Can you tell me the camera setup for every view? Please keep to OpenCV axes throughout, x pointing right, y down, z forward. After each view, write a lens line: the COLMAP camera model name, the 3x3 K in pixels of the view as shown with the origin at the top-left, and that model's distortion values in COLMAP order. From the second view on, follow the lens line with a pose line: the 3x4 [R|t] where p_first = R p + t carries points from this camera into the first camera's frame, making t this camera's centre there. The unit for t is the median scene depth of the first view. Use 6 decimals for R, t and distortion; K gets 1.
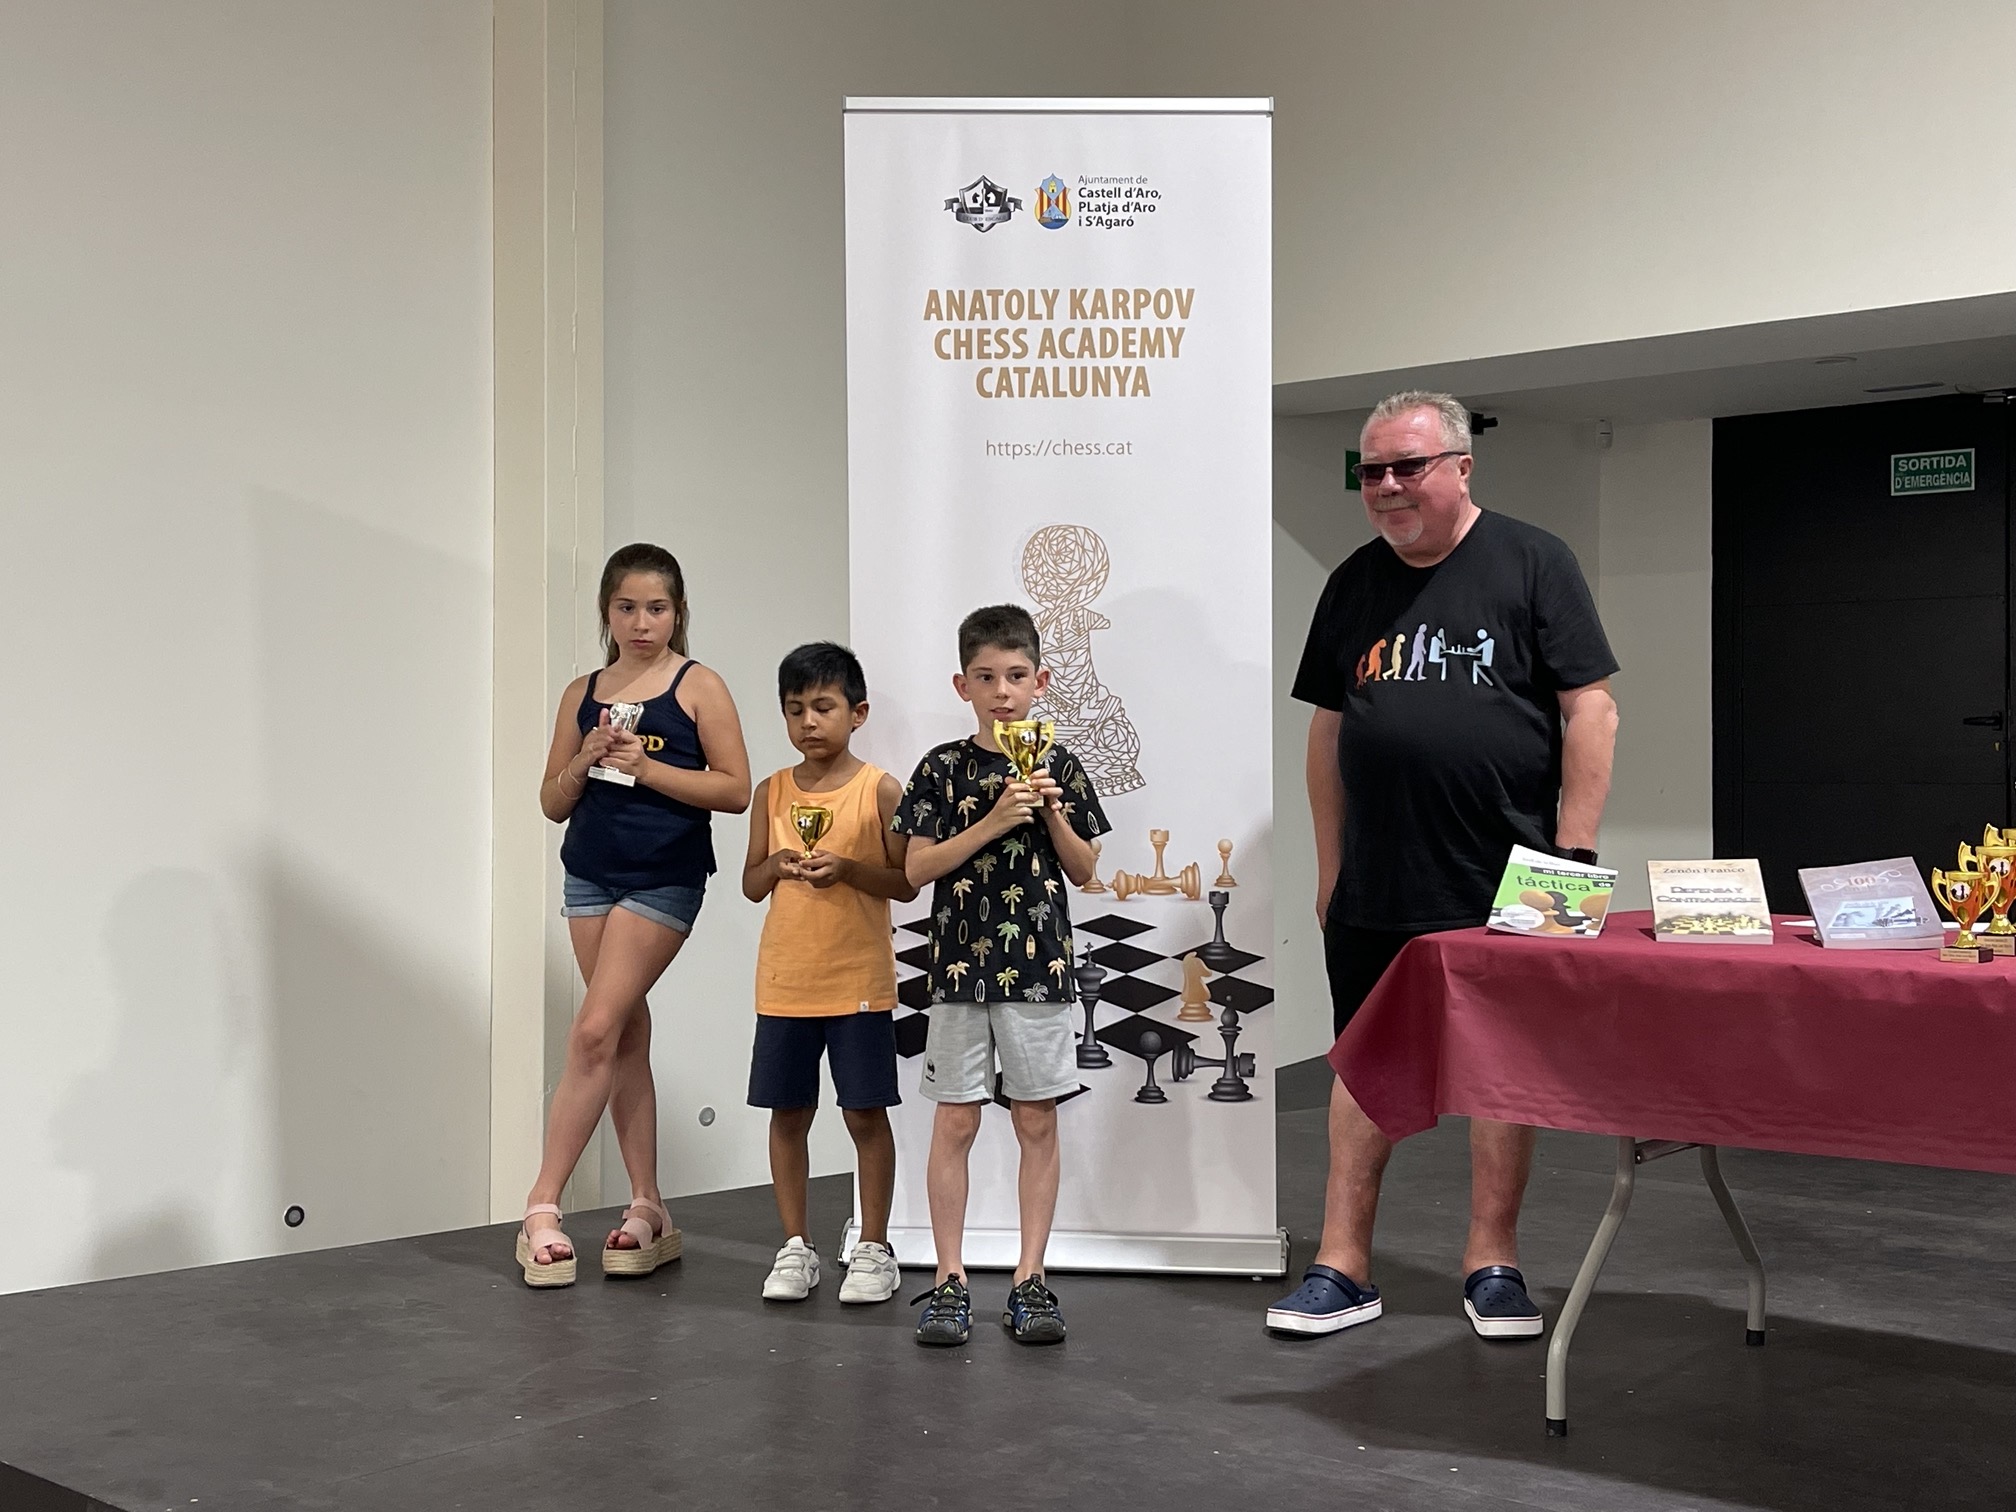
lens RADIAL K [[2384.2, 0, 1014.5], [0, 2384.2, 749.7], [0, 0, 1]] dist [0.186687, -0.539706]
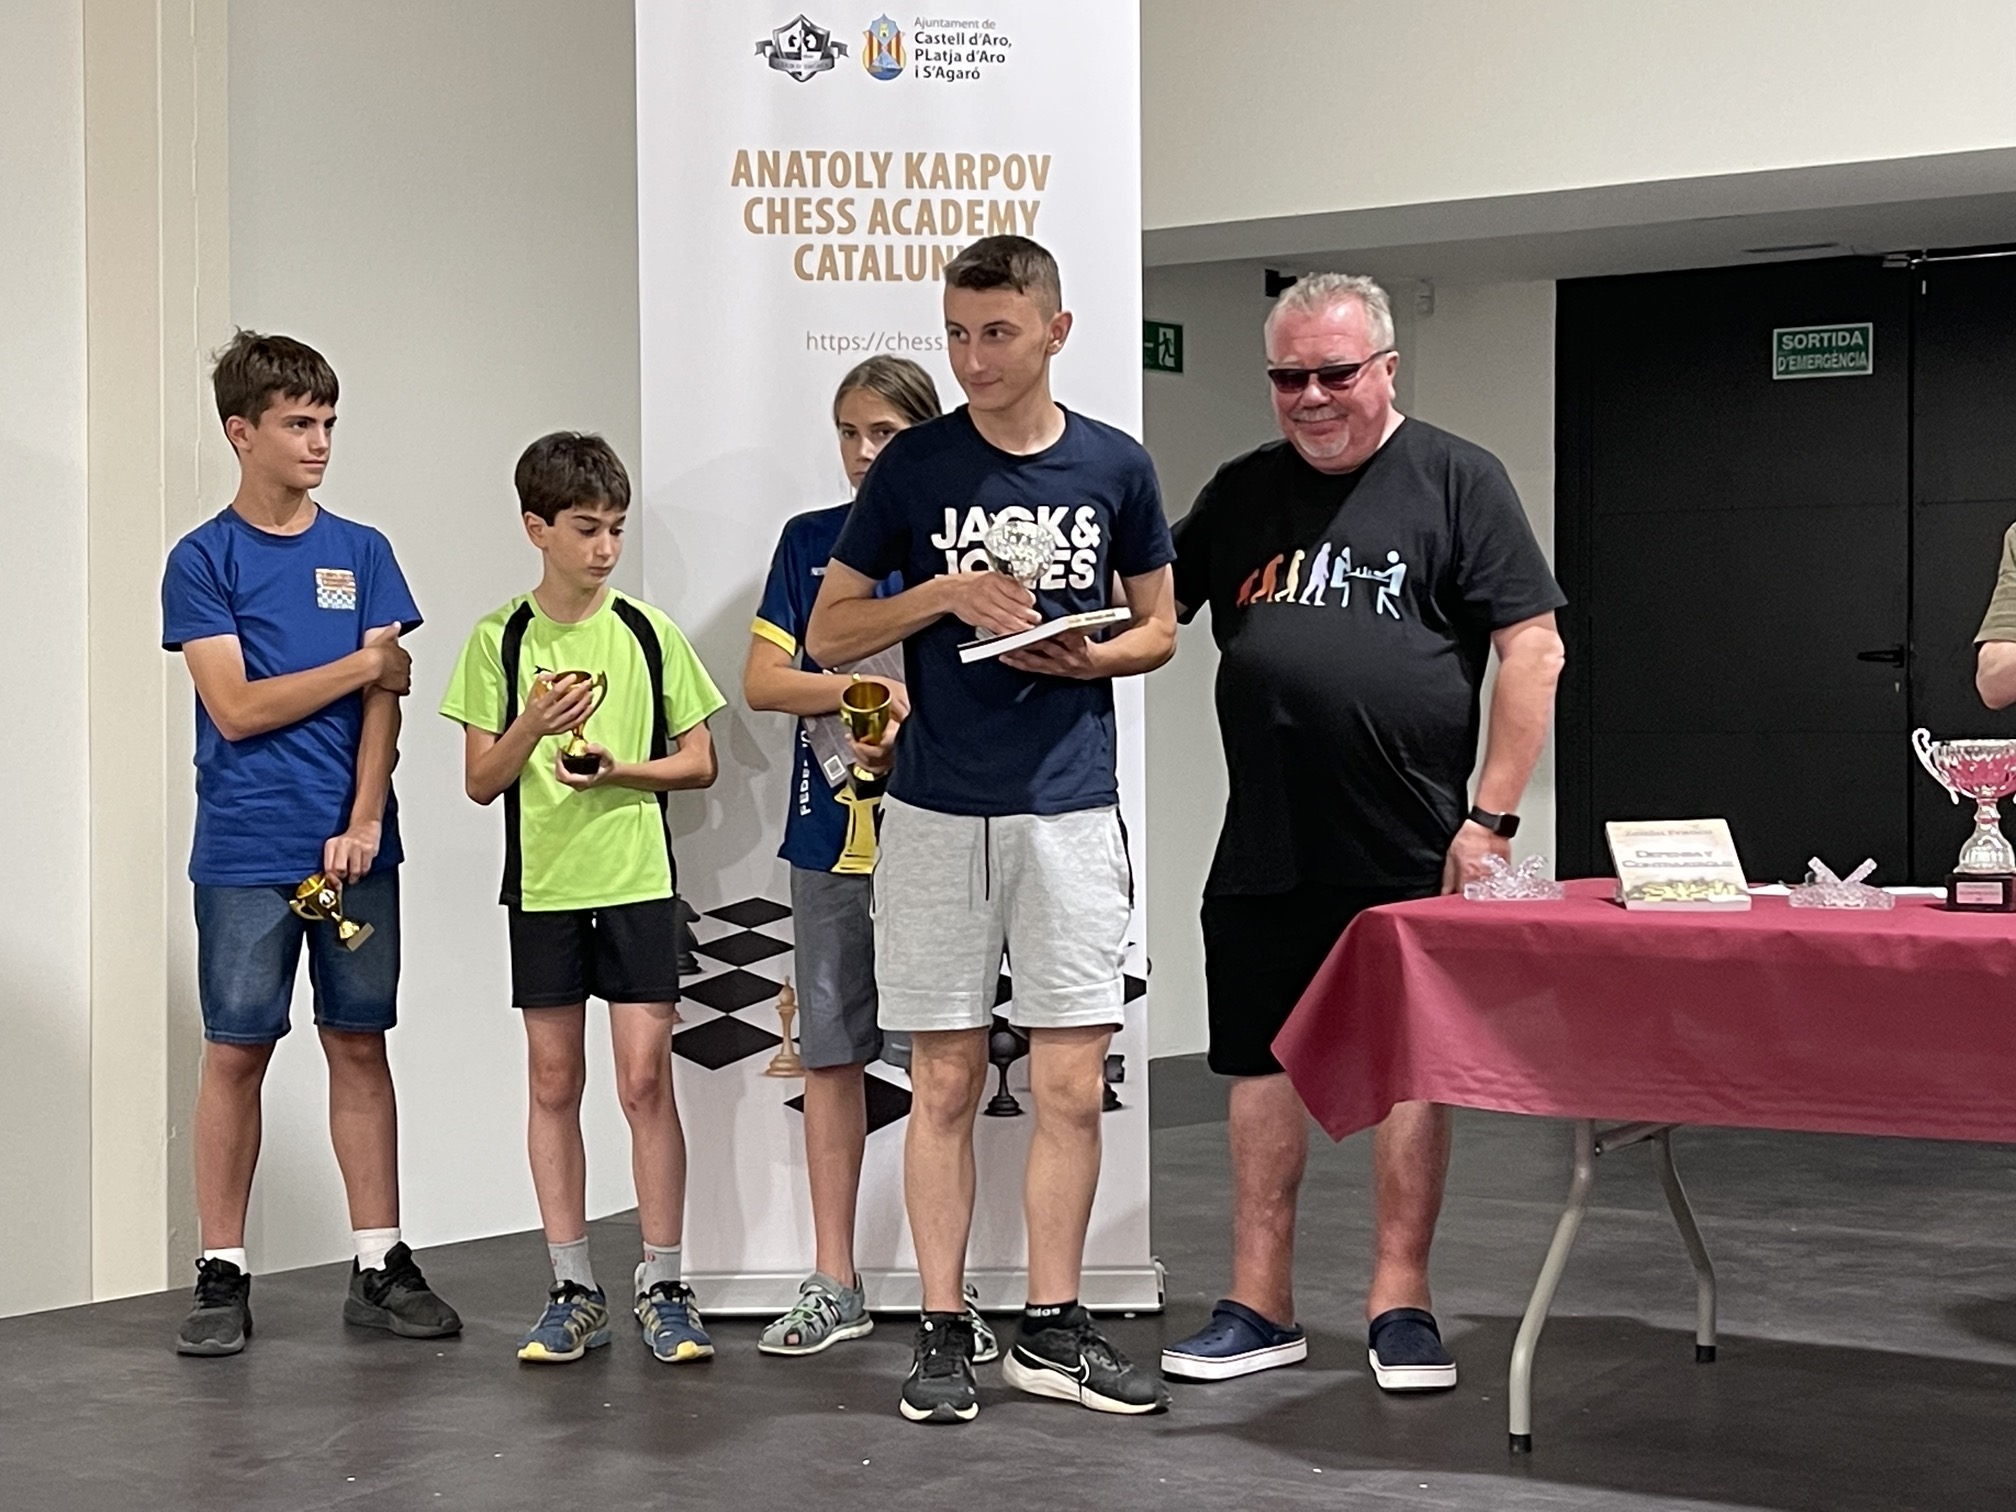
lens RADIAL K [[3331.2, 0, 979.5], [0, 3331.2, 752.8], [0, 0, 1]] dist [0.250837, -1.111957]
pose [[0.990399, -0.006856, 0.138070, -0.114812], [0.004194, 0.999800, 0.019560, -0.004648], [-0.138177, -0.018793, 0.990229, -0.171048]]
